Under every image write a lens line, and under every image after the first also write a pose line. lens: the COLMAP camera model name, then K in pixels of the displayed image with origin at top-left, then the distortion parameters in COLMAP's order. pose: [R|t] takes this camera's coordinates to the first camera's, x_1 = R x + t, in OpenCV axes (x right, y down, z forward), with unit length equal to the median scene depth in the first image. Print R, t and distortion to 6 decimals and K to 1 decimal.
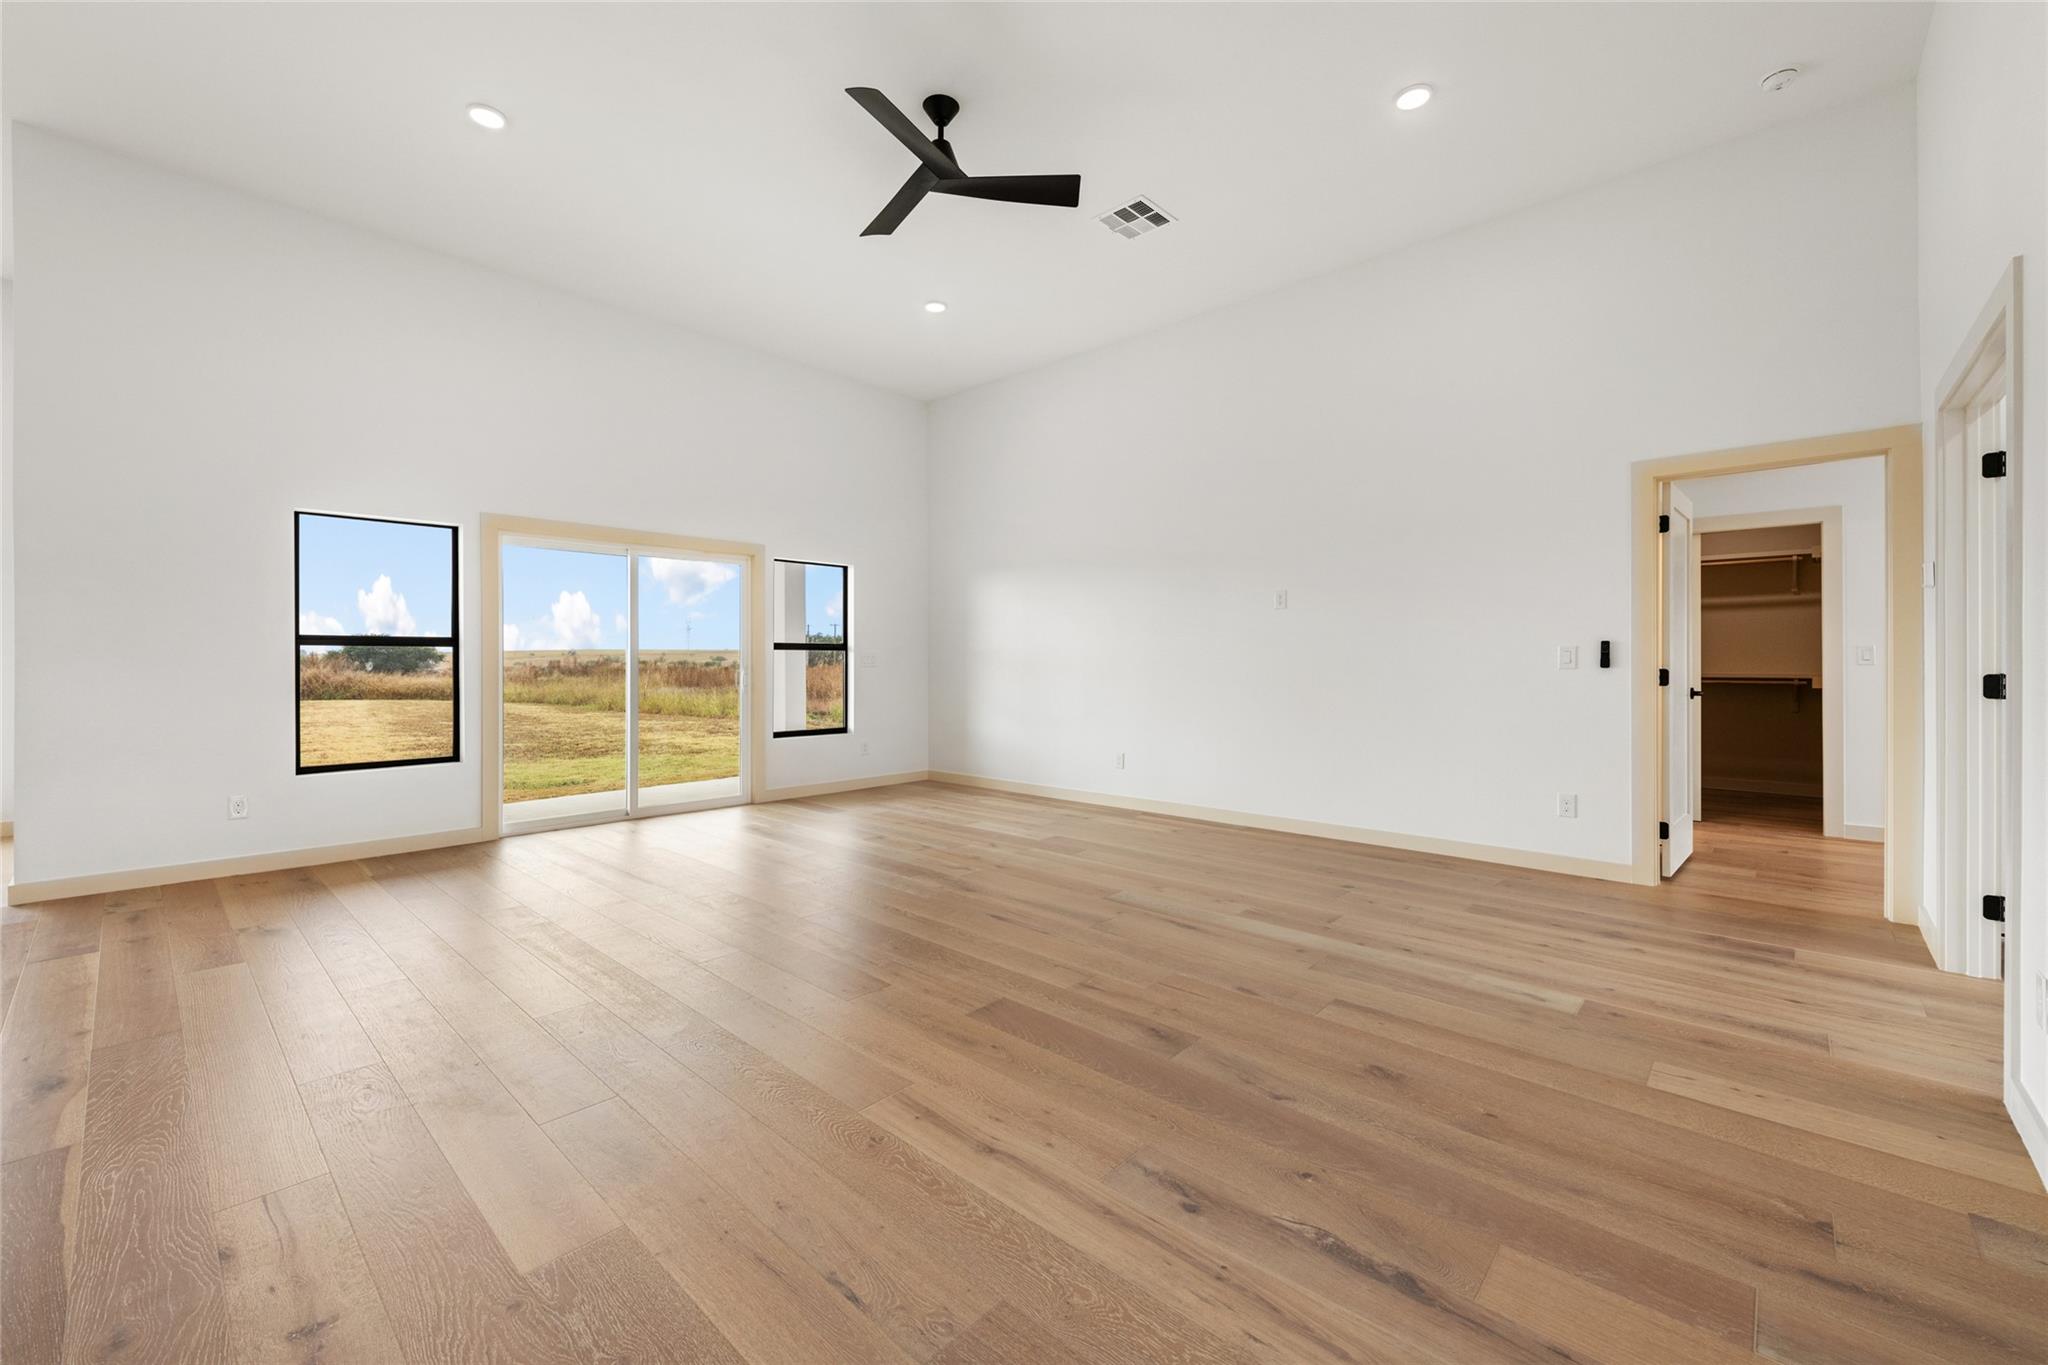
lens RADIAL K [[829.1, 0, 1024.5], [0, 829.1, 657.7], [0, 0, 1]] dist [-0.000267, -0.000280]
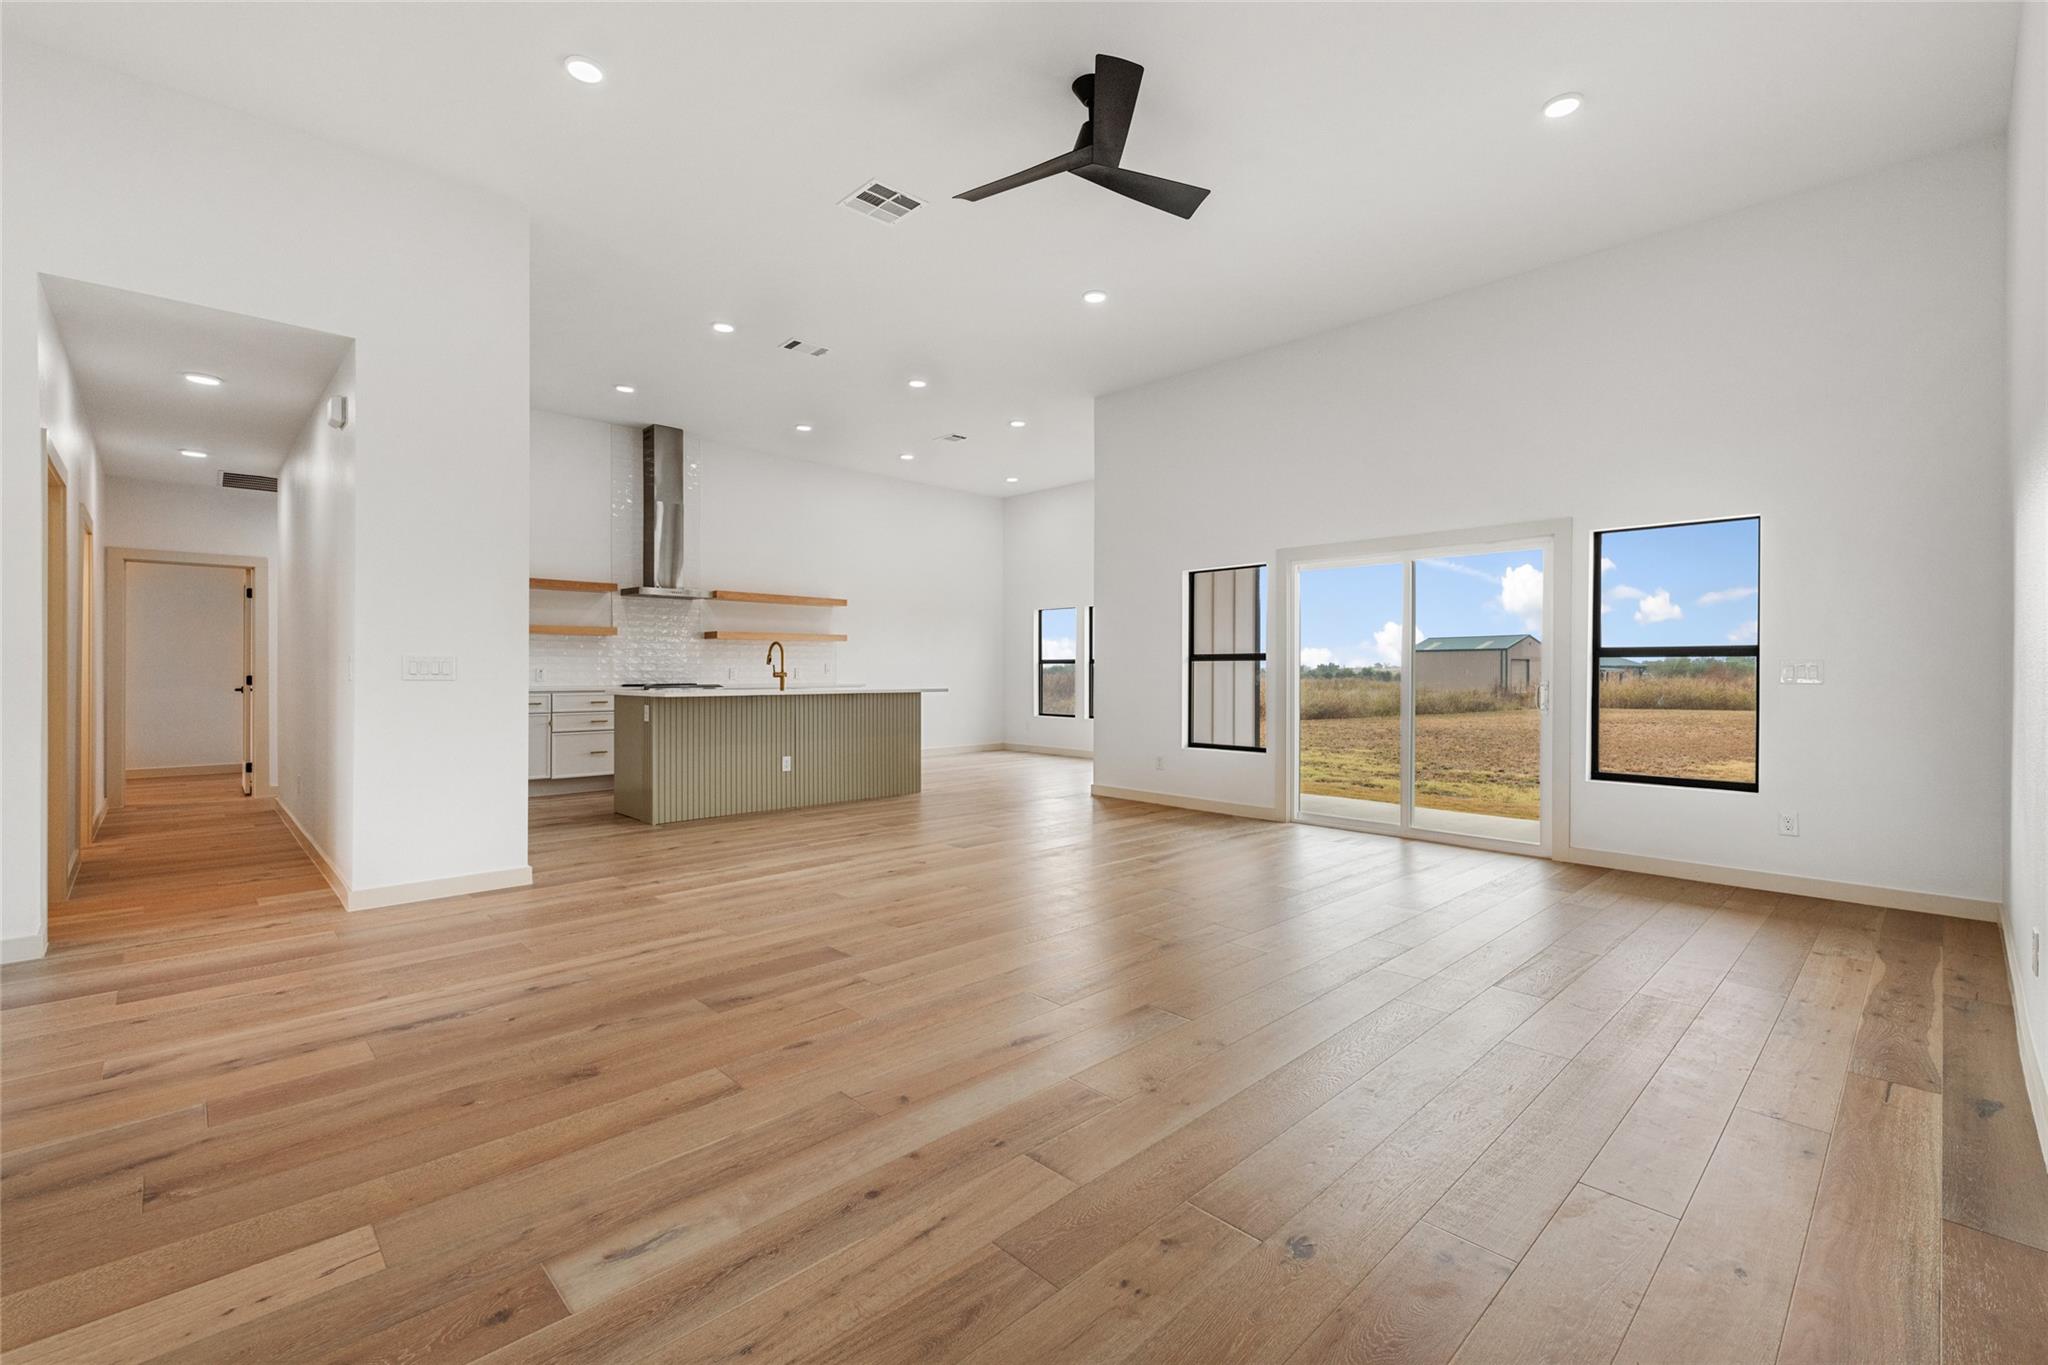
lens RADIAL K [[872.3, 0, 1016.4], [0, 872.3, 675.1], [0, 0, 1]] dist [0.000340, -0.000034]
pose [[-0.061950, 0.008733, -0.998041, 1.186017], [0.000131, 0.999962, 0.008741, -0.006169], [0.998079, 0.000410, -0.061949, 1.286644]]
